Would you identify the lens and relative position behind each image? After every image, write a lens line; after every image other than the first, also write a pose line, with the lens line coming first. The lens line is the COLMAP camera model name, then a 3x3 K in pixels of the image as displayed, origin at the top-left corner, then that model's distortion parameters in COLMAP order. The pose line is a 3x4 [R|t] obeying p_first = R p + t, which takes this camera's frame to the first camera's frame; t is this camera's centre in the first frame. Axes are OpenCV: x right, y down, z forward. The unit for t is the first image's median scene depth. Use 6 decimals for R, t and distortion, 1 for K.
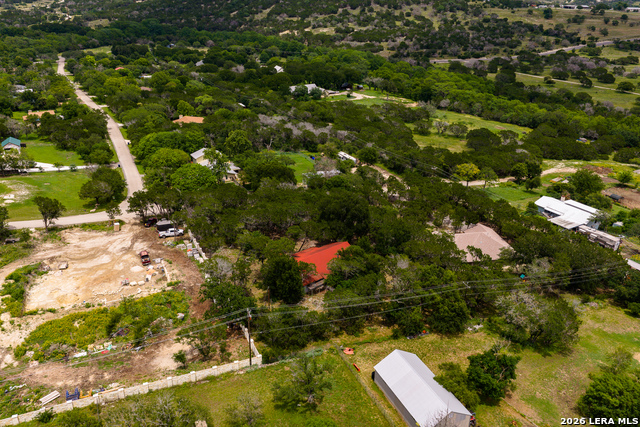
lens RADIAL K [[515.8, 0, 320.0], [0, 515.8, 213.5], [0, 0, 1]] dist [0.004758, -0.008938]
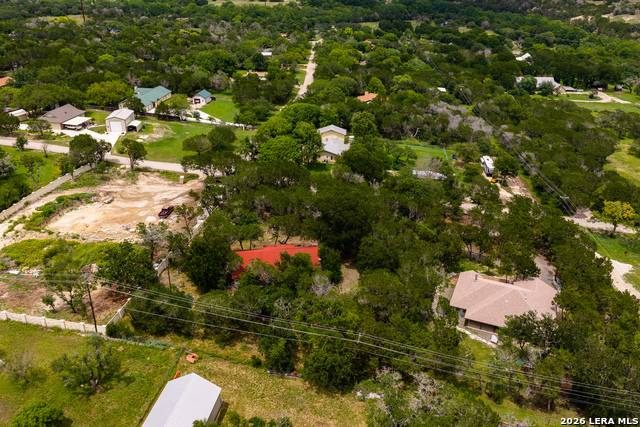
lens RADIAL K [[515.8, 0, 320.0], [0, 515.8, 213.5], [0, 0, 1]] dist [0.004758, -0.008938]
pose [[0.840511, 0.242478, -0.484506, 0.318325], [-0.225666, 0.969678, 0.093807, -0.058452], [0.492561, 0.030491, 0.869744, 0.161074]]
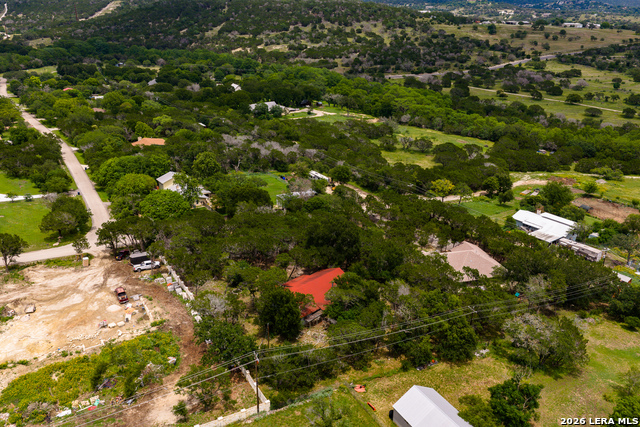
lens RADIAL K [[518.7, 0, 320.0], [0, 518.7, 213.5], [0, 0, 1]] dist [0.002286, -0.005818]
pose [[0.995379, -0.037511, 0.088397, -0.044500], [0.040163, 0.998789, -0.028420, -0.013799], [-0.087224, 0.031839, 0.995680, 0.028823]]
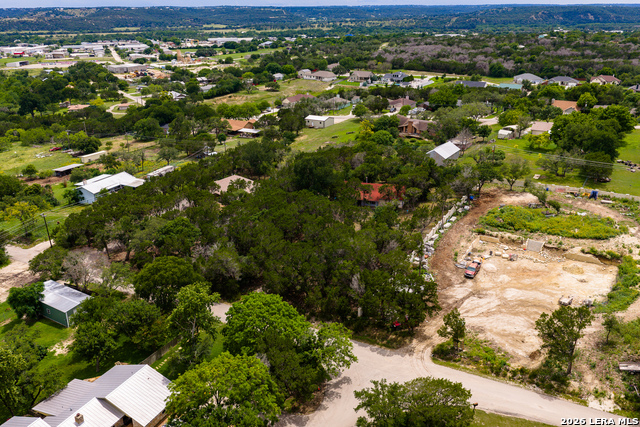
lens RADIAL K [[518.7, 0, 320.0], [0, 518.7, 213.5], [0, 0, 1]] dist [0.002286, -0.005818]
pose [[-0.540540, -0.300350, 0.785879, -0.599637], [0.355631, 0.764977, 0.536970, -0.375611], [-0.762458, 0.569737, -0.306687, 0.994894]]
